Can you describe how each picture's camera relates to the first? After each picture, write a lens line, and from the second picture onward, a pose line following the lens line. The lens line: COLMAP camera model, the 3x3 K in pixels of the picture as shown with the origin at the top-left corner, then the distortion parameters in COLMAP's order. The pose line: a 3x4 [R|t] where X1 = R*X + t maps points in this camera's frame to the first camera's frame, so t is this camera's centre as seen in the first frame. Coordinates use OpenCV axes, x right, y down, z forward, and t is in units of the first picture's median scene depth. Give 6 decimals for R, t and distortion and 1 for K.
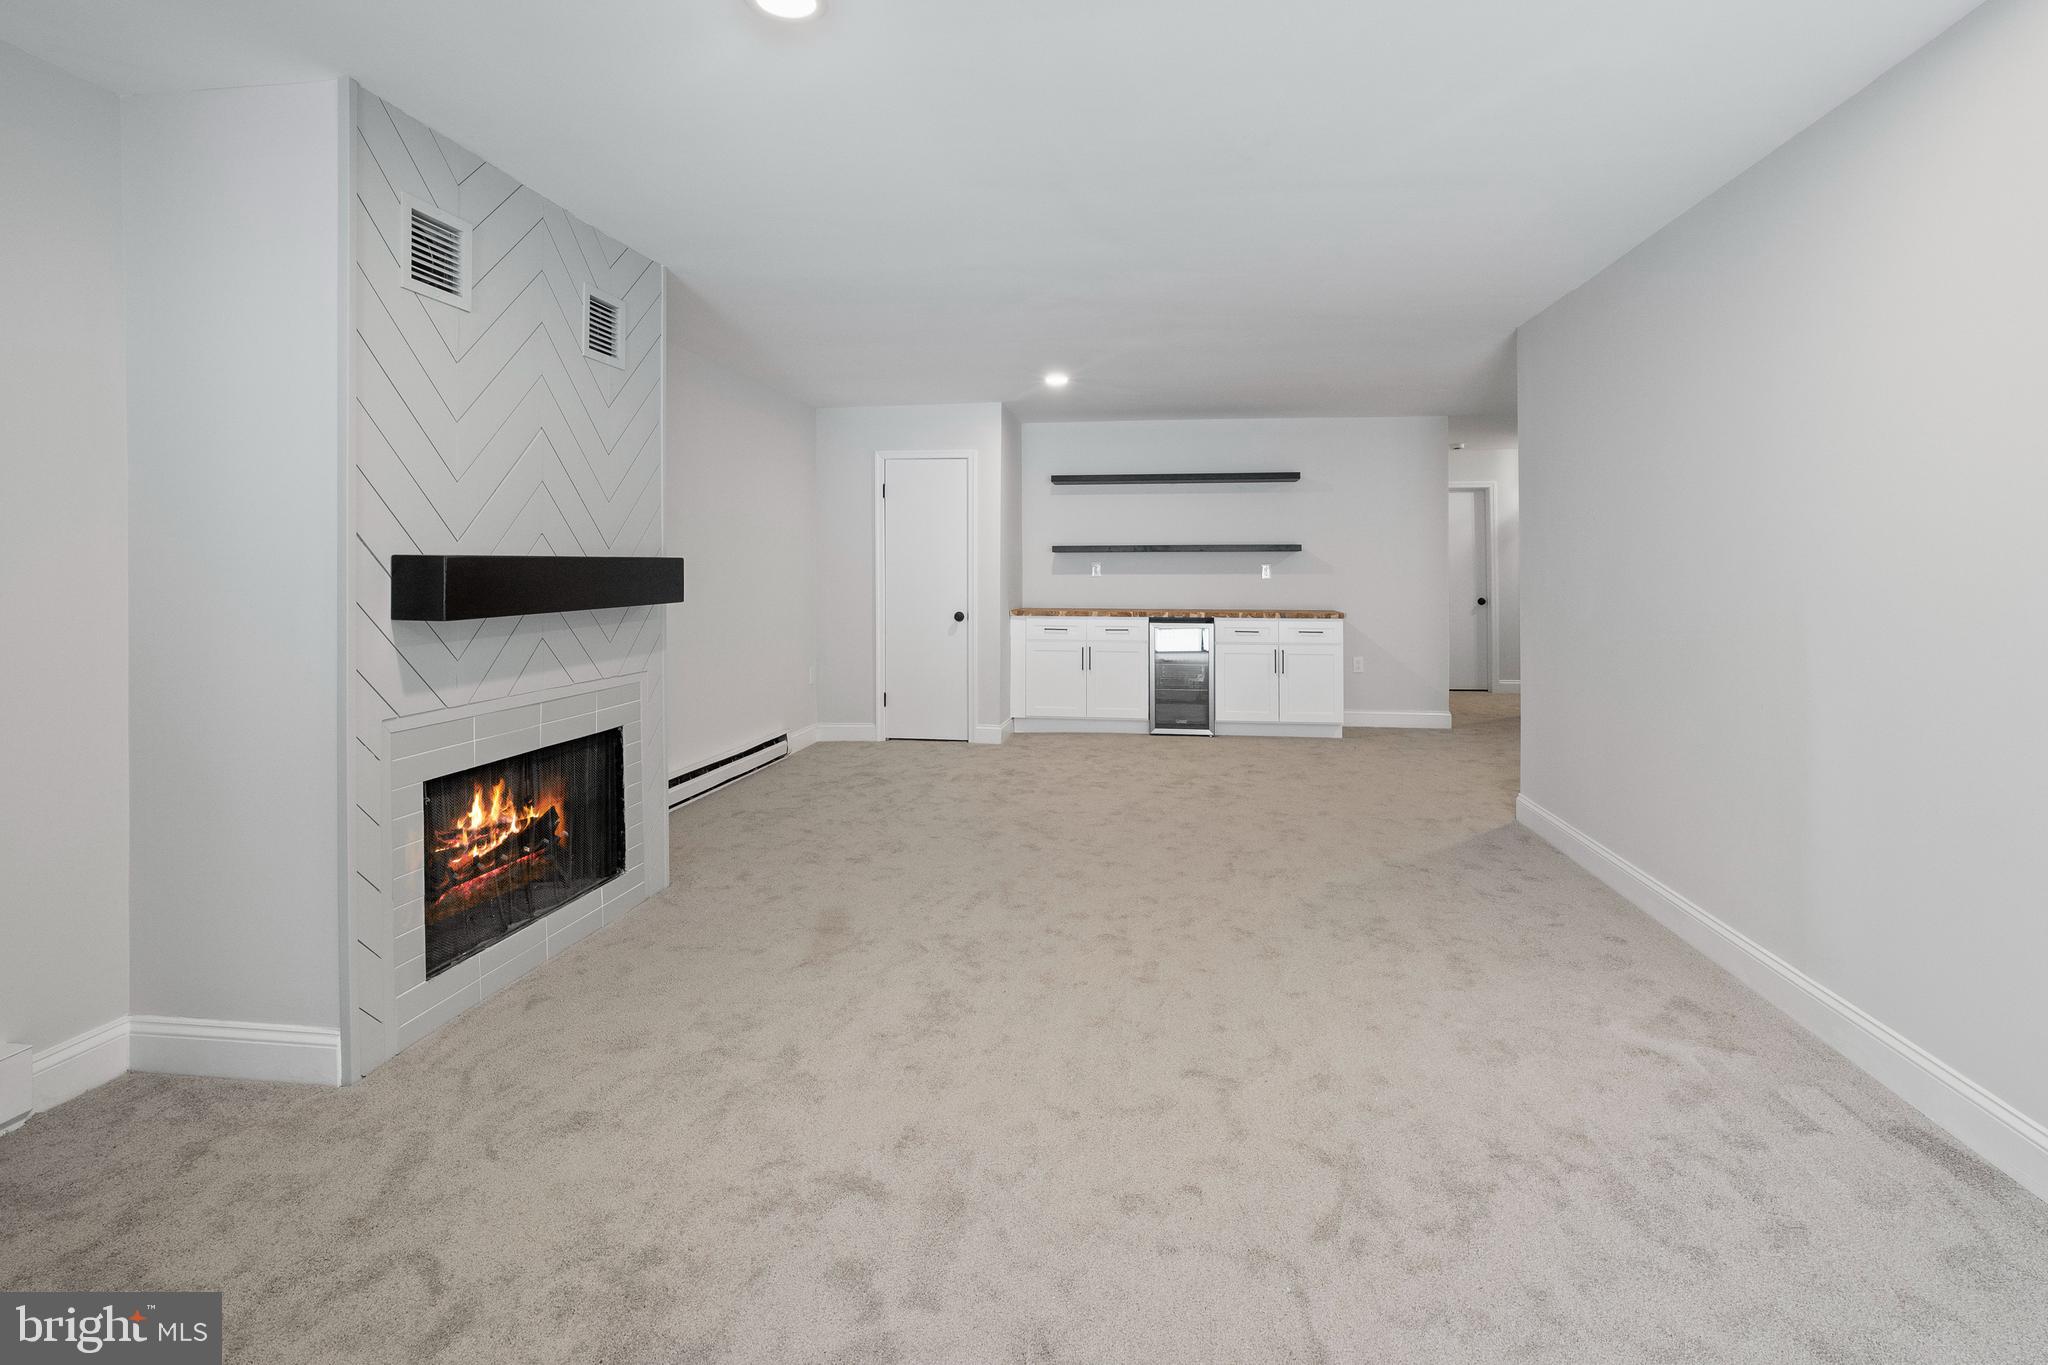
lens RADIAL K [[981.5, 0, 1030.4], [0, 981.5, 569.0], [0, 0, 1]] dist [-0.028550, 0.012080]
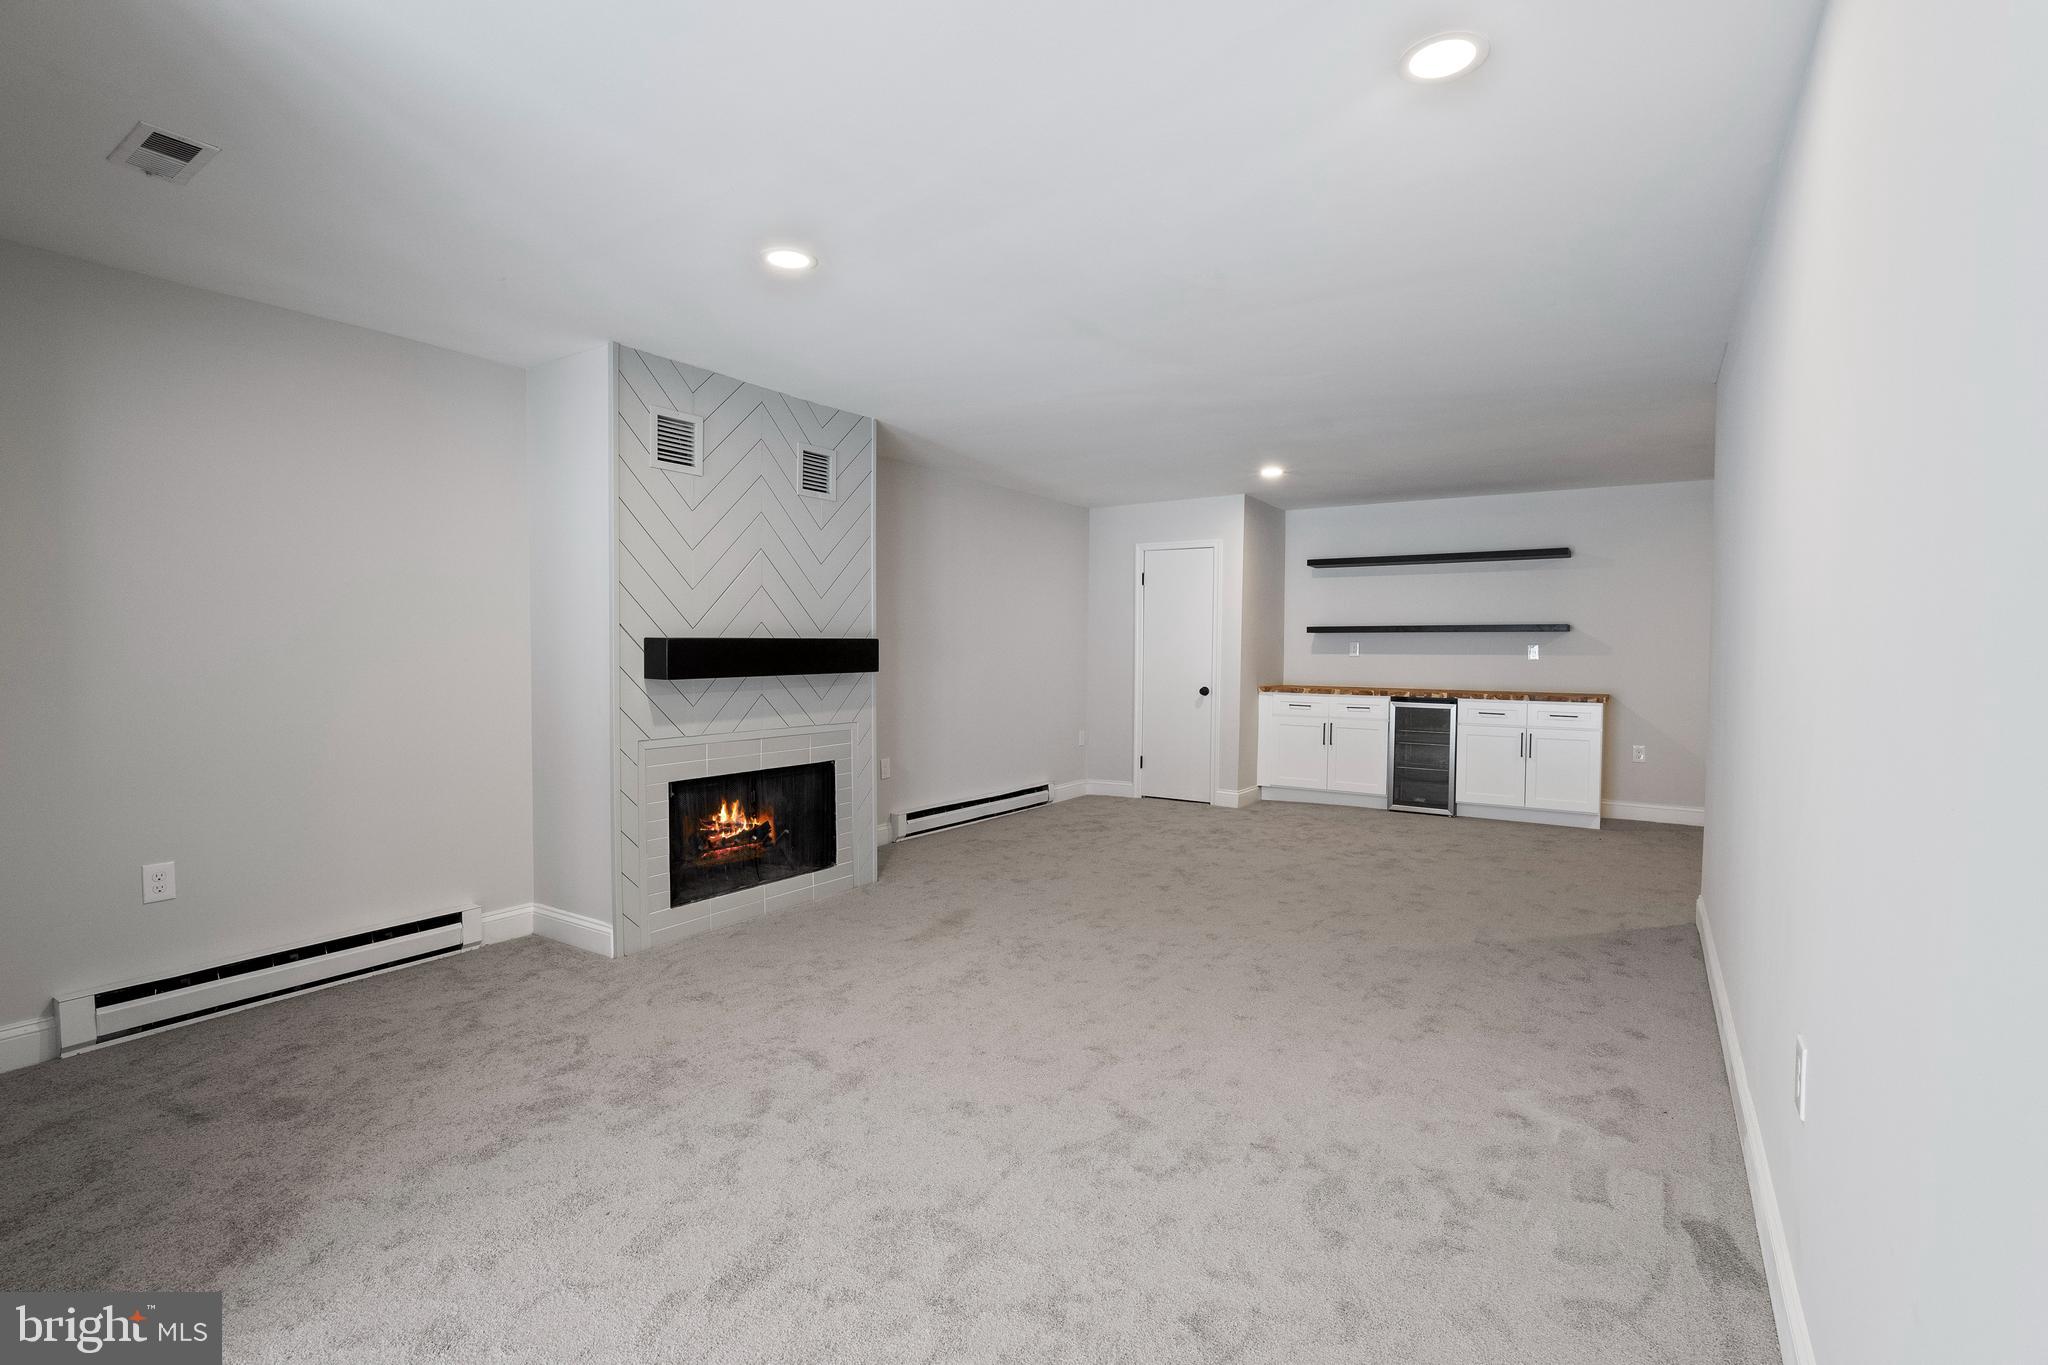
lens RADIAL K [[933.1, 0, 1024.0], [0, 933.1, 682.5], [0, 0, 1]] dist [-0.047412, 0.032885]
pose [[0.901629, 0.020454, -0.432026, 0.420826], [-0.004122, 0.999242, 0.038707, -0.001838], [0.432490, -0.033119, 0.901030, -0.075022]]
